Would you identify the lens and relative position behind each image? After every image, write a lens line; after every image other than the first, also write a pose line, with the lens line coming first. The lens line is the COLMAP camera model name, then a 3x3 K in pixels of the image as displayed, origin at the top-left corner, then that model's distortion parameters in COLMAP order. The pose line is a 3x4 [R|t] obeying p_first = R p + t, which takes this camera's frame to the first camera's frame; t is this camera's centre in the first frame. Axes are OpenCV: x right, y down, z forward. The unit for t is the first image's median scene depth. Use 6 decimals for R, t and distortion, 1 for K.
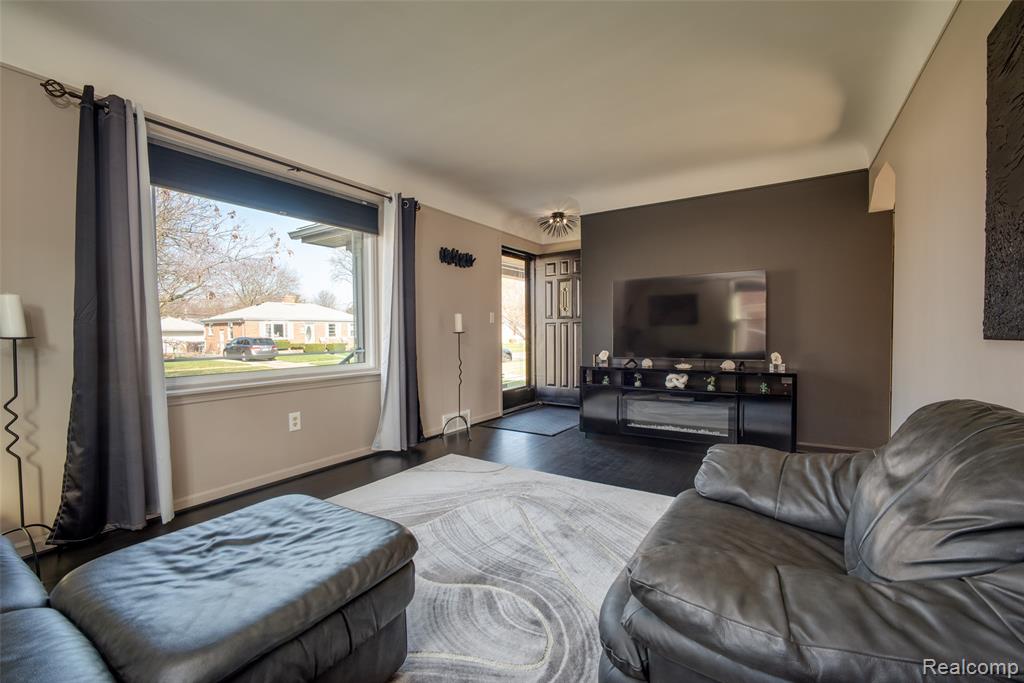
lens RADIAL K [[429.5, 0, 511.5], [0, 429.5, 349.9], [0, 0, 1]] dist [-0.022913, 0.001357]
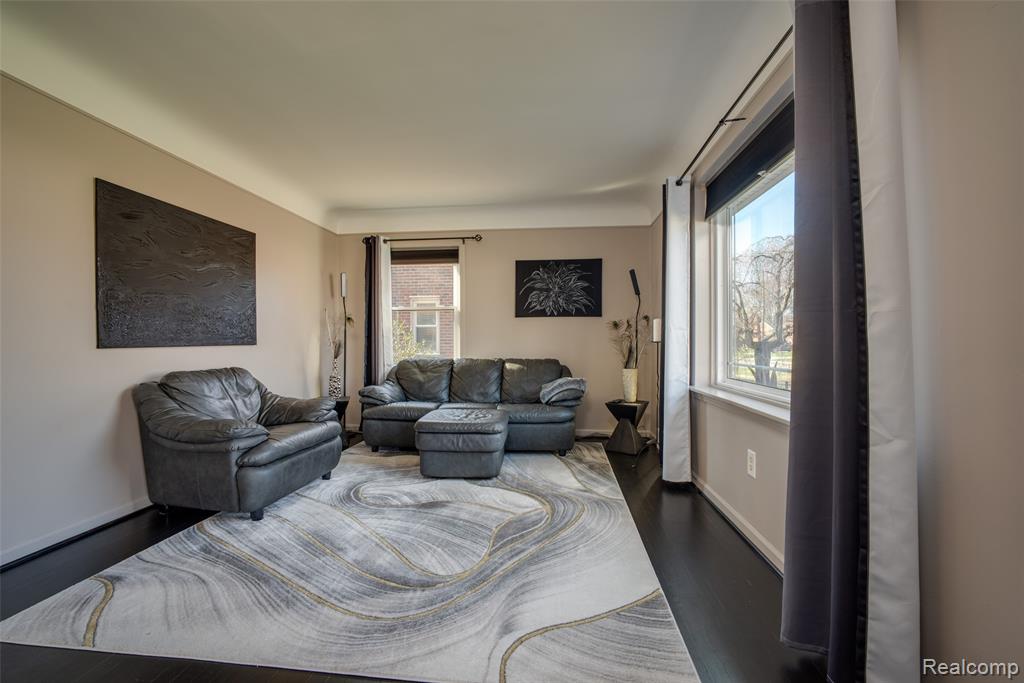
lens RADIAL K [[429.5, 0, 516.2], [0, 429.5, 339.3], [0, 0, 1]] dist [-0.022913, 0.001357]
pose [[-0.883037, 0.007218, -0.469249, 0.136304], [-0.011572, 0.999243, 0.037146, -0.048091], [0.469161, 0.038232, -0.882284, 1.172646]]
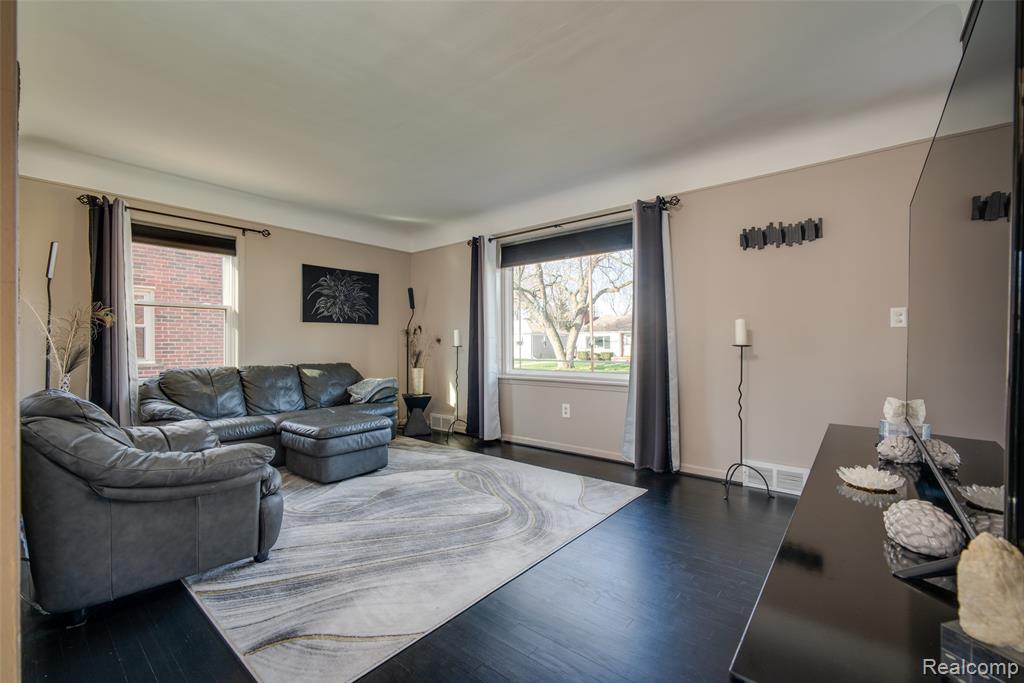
lens RADIAL K [[429.5, 0, 509.7], [0, 429.5, 339.1], [0, 0, 1]] dist [-0.022913, 0.001357]
pose [[-0.103932, -0.005103, -0.994571, 0.695491], [-0.039778, 0.999208, -0.000970, -0.038894], [0.993789, 0.039461, -0.104053, 0.782855]]
